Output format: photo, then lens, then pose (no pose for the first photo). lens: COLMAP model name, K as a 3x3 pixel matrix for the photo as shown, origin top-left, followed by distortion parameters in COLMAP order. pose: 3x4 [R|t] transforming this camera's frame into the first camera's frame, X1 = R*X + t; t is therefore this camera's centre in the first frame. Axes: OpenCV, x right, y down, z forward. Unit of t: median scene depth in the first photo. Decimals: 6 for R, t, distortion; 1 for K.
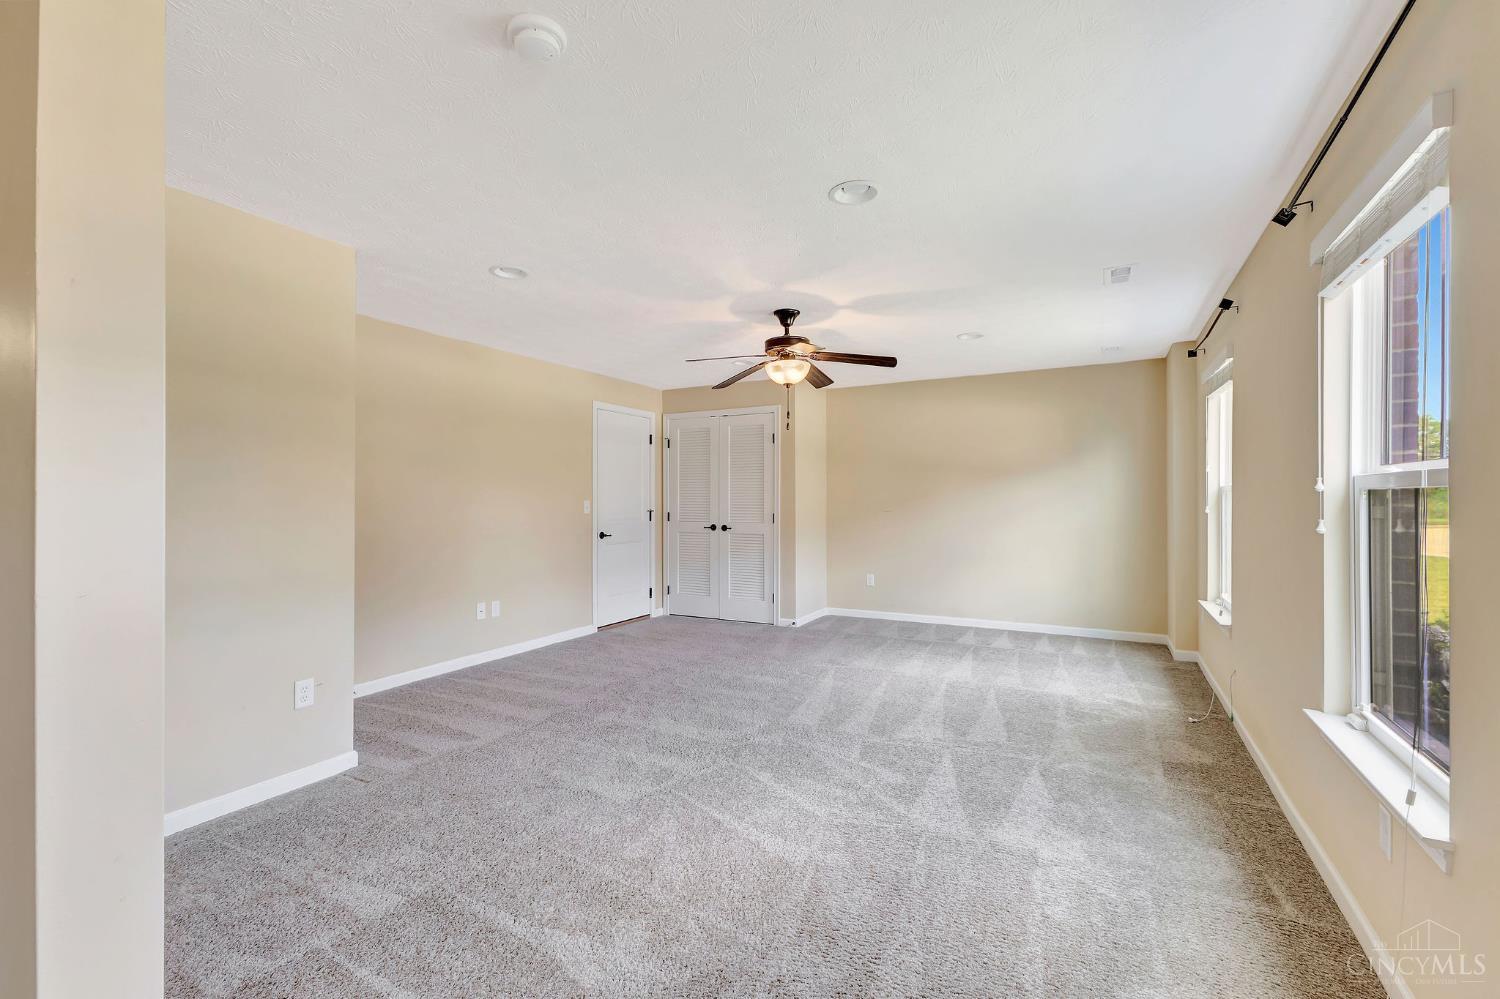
lens RADIAL K [[648.5, 0, 750.0], [0, 648.5, 499.5], [0, 0, 1]] dist [0.001386, 0.000517]
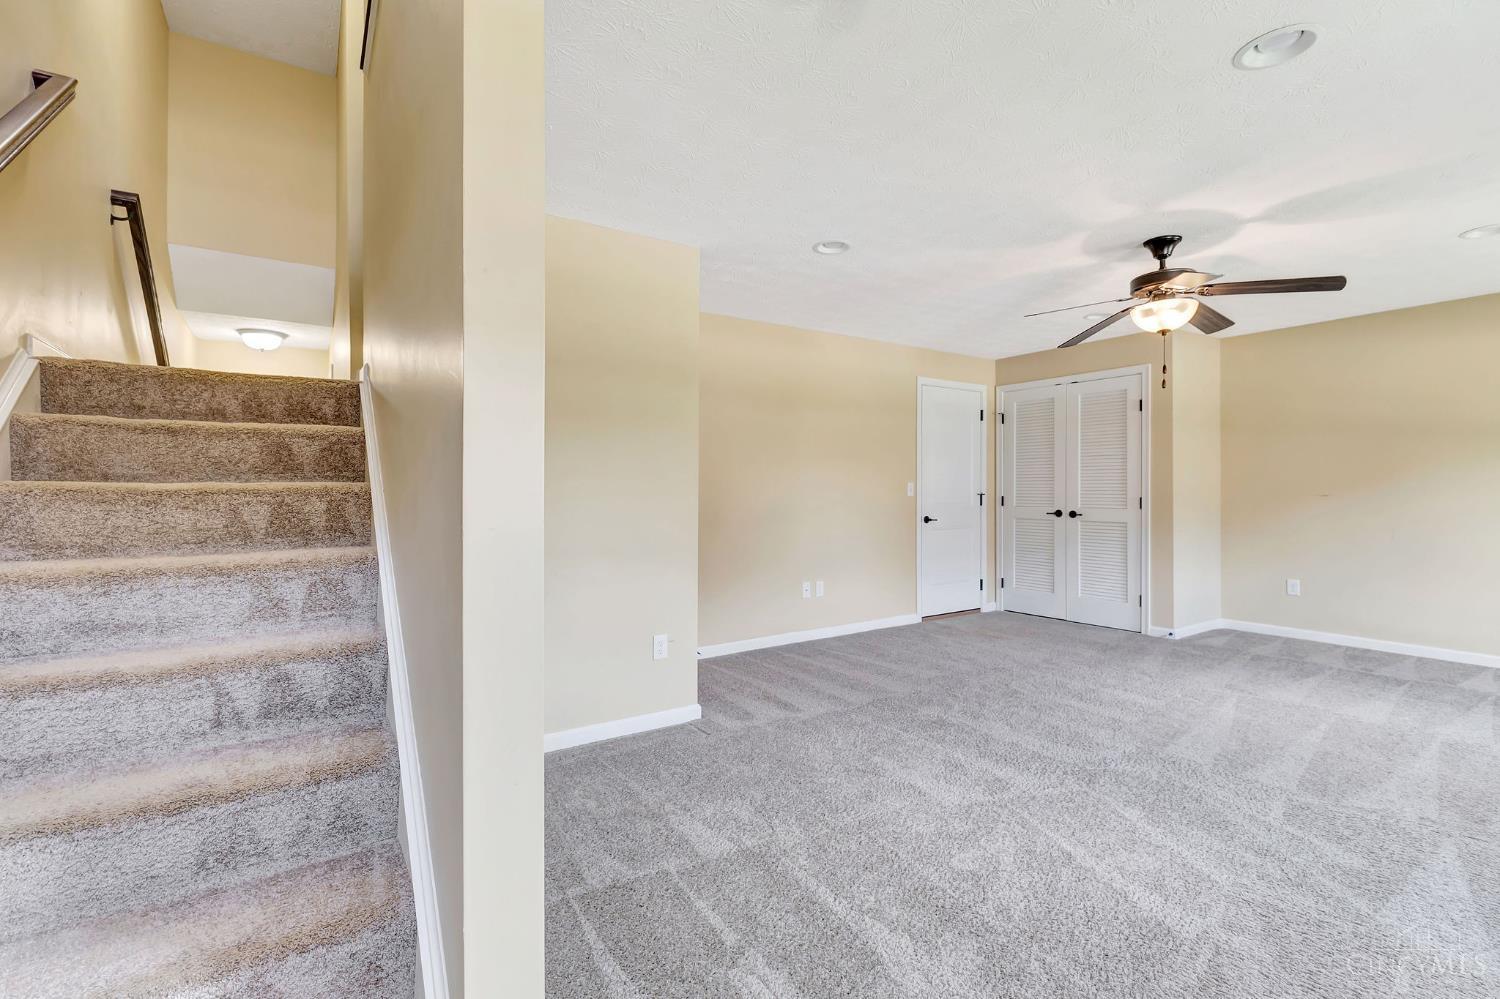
lens RADIAL K [[672.1, 0, 729.3], [0, 672.1, 490.4], [0, 0, 1]] dist [-0.002339, 0.000537]
pose [[0.873023, 0.001053, -0.487679, -0.006233], [0.000057, 0.999997, 0.002261, 0.019038], [0.487680, -0.002002, 0.873020, 0.025623]]
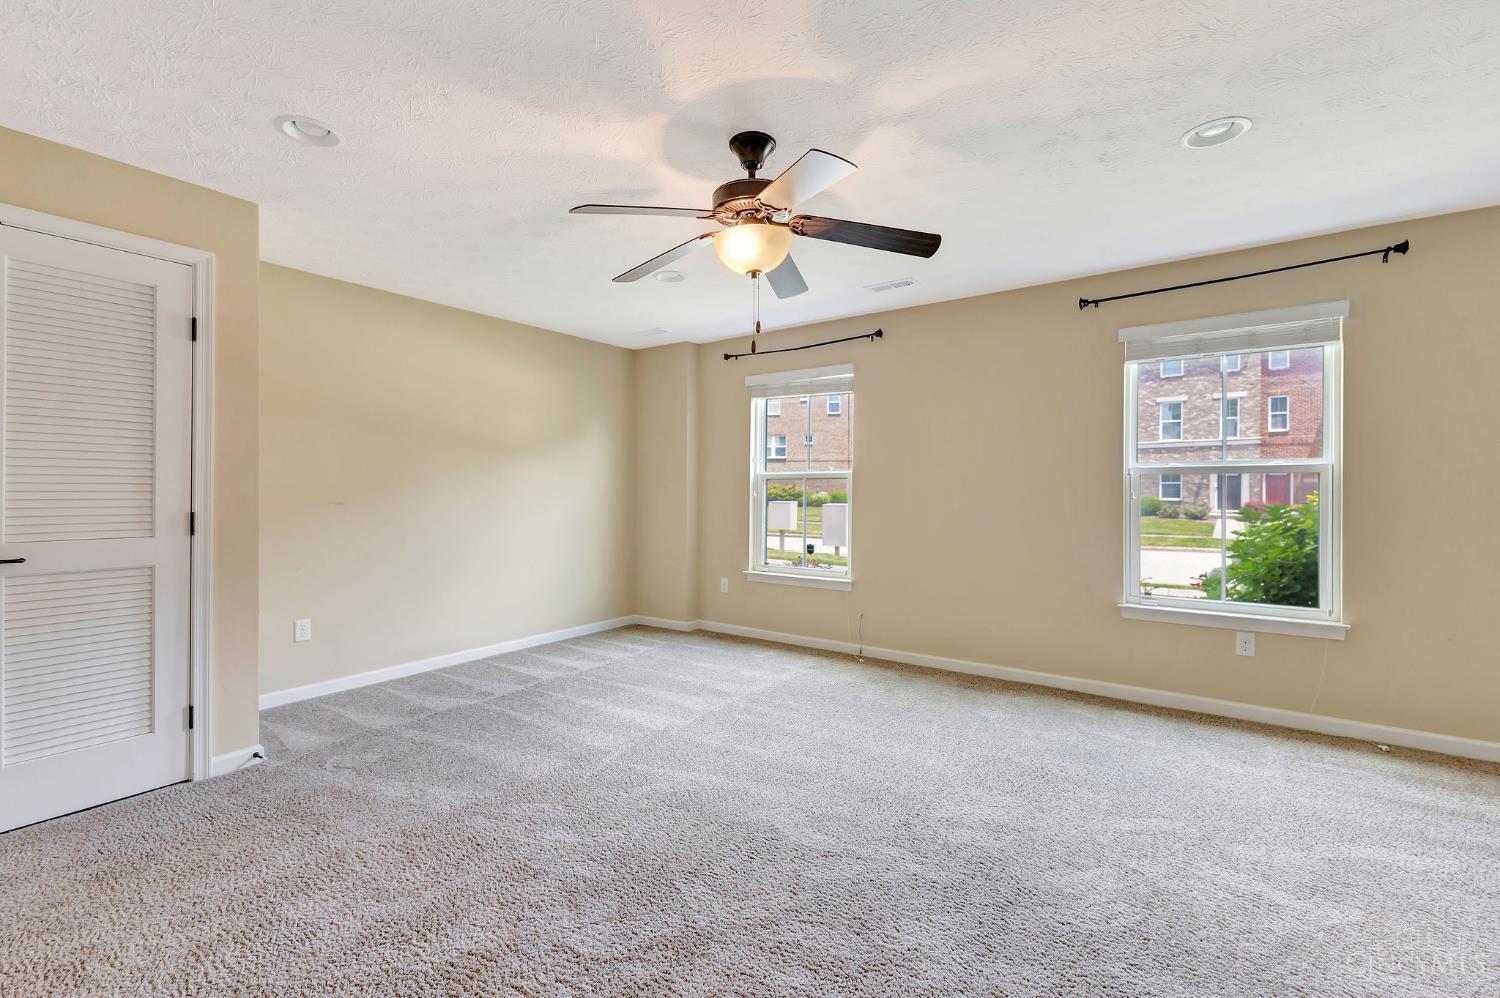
lens RADIAL K [[648.5, 0, 750.0], [0, 648.5, 499.0], [0, 0, 1]] dist [0.001386, 0.000517]
pose [[0.132409, -0.012290, 0.991119, -0.605594], [0.002162, 0.999924, 0.012110, 0.015199], [-0.991193, 0.000539, 0.132426, 1.119130]]
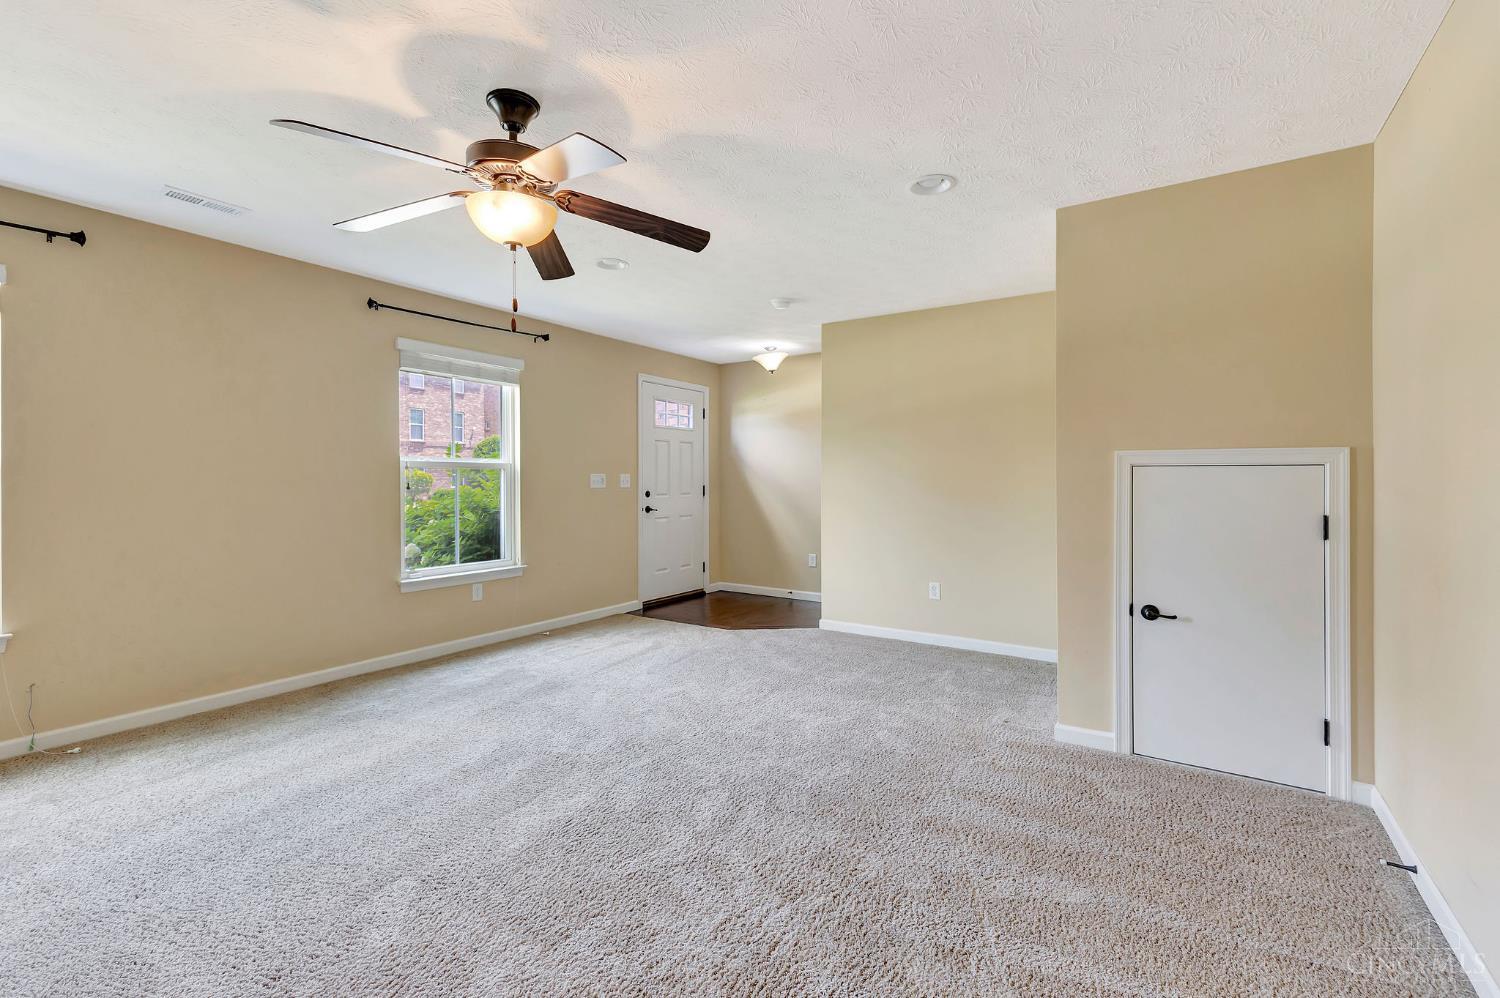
lens RADIAL K [[652.5, 0, 744.0], [0, 652.5, 481.0], [0, 0, 1]] dist [0.000024, 0.000112]
pose [[-0.995896, 0.001882, 0.090489, -0.208646], [0.002080, 0.999996, 0.002089, 0.015394], [-0.090485, 0.002269, -0.995895, 1.810245]]
